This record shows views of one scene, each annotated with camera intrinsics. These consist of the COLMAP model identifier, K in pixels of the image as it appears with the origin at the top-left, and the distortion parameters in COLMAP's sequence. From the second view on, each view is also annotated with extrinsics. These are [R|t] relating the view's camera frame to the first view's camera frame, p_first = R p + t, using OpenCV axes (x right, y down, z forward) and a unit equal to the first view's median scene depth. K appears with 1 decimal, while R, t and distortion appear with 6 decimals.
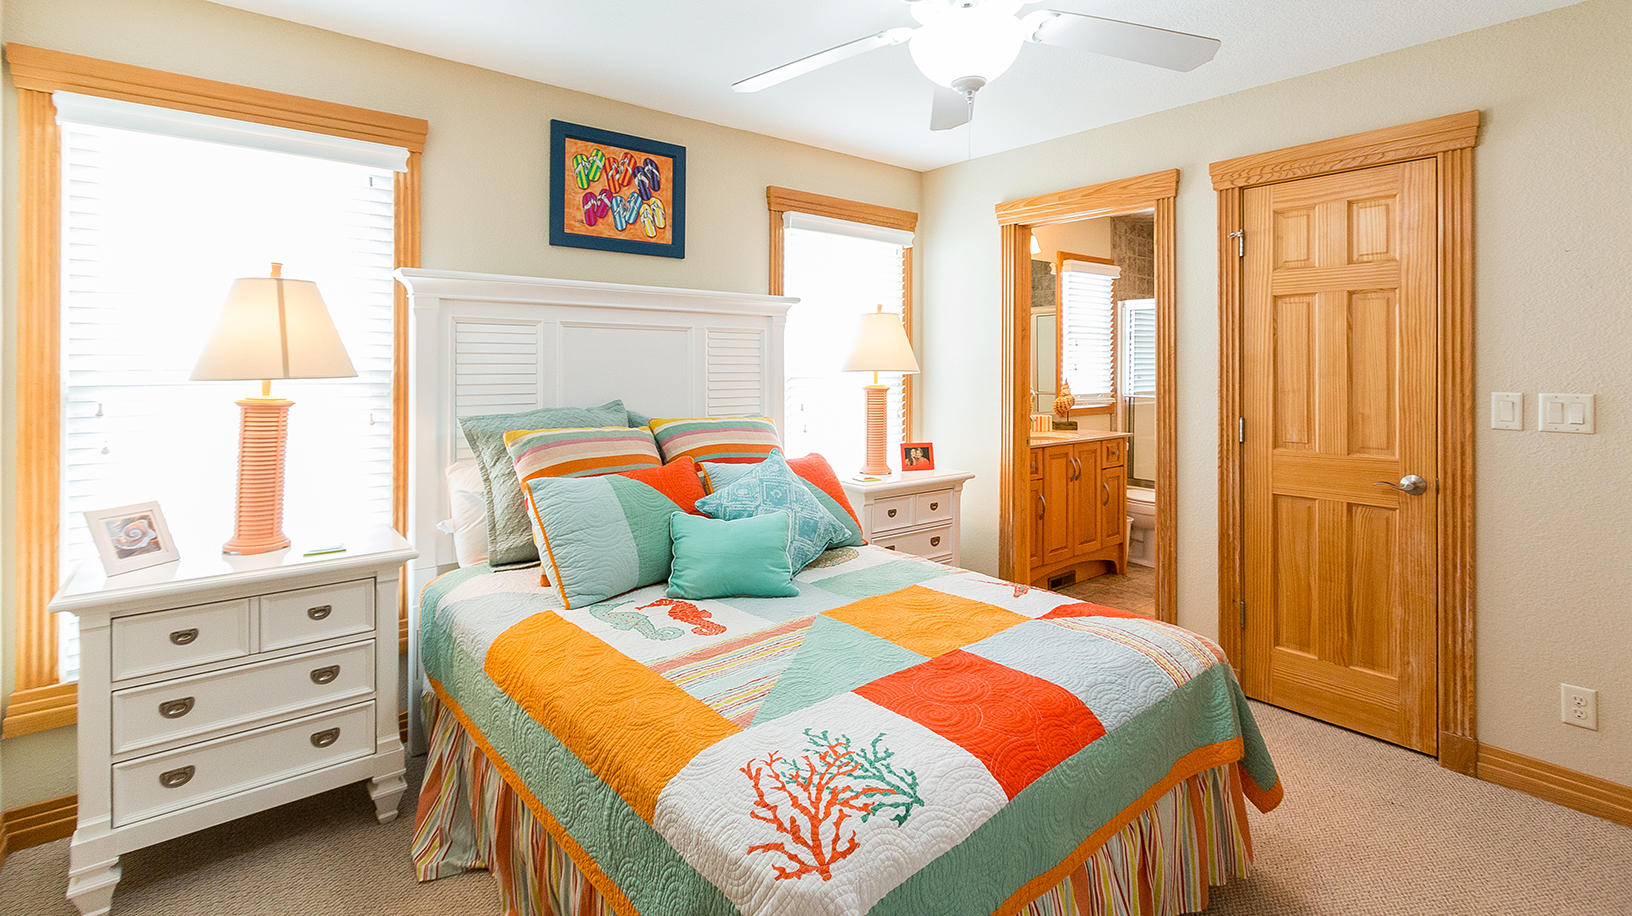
lens RADIAL K [[742.8, 0, 818.1], [0, 742.8, 451.4], [0, 0, 1]] dist [0.002710, -0.000041]
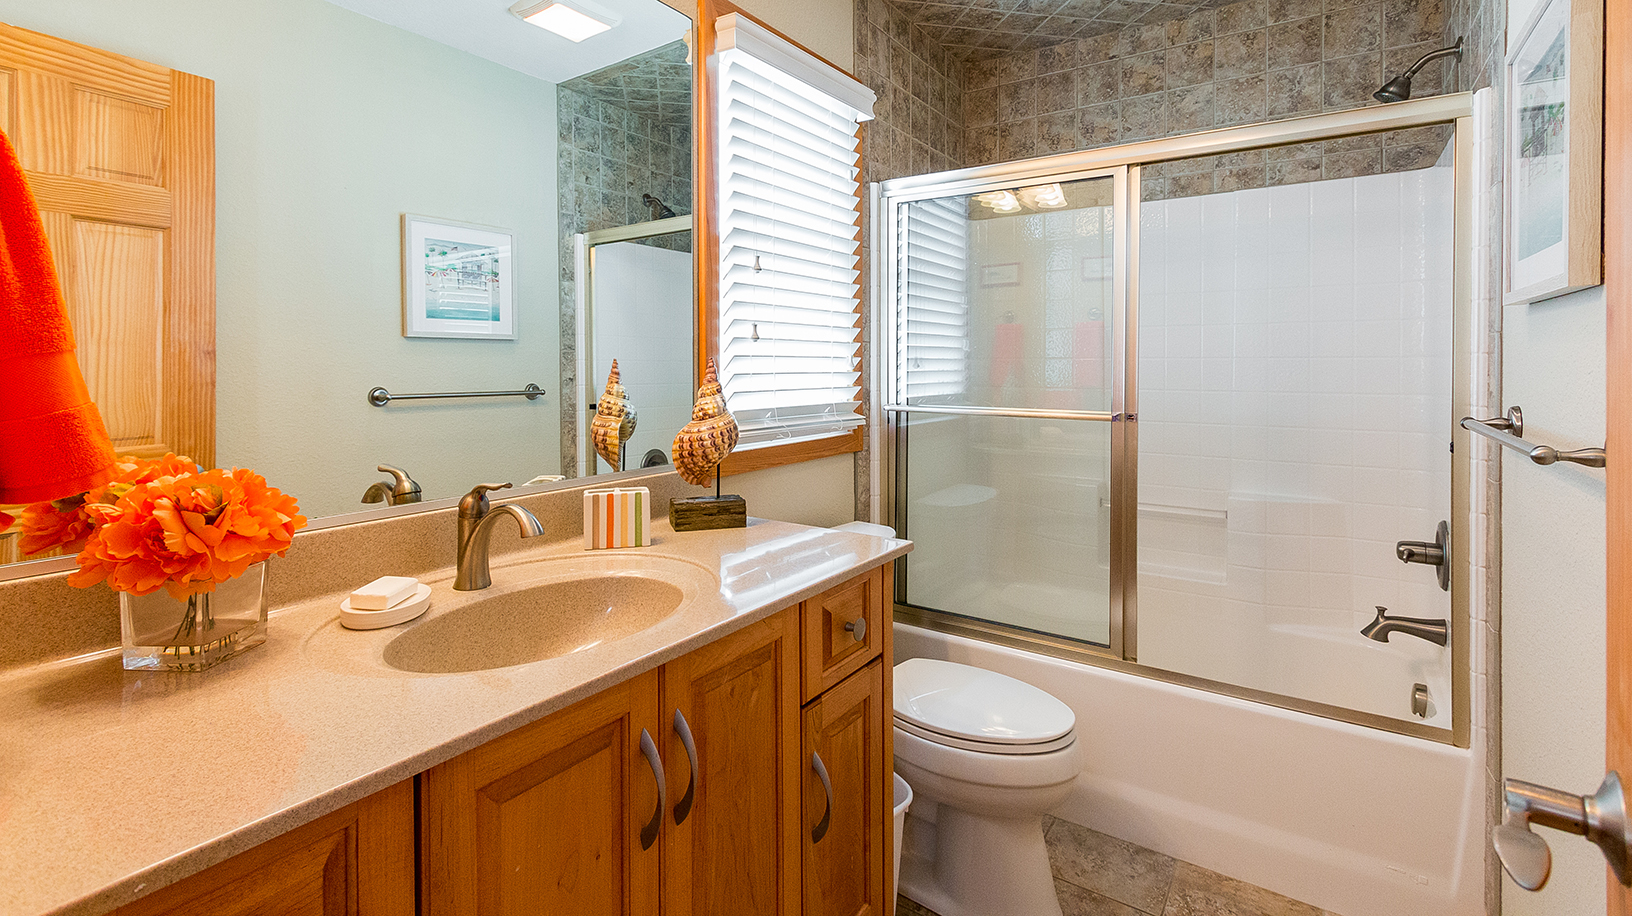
lens RADIAL K [[742.8, 0, 810.9], [0, 742.8, 452.7], [0, 0, 1]] dist [0.002710, -0.000041]
pose [[0.960210, -0.013234, 0.278965, 0.261892], [0.008034, 0.999772, 0.019776, -0.059974], [-0.279163, -0.016747, 0.960098, 0.627858]]
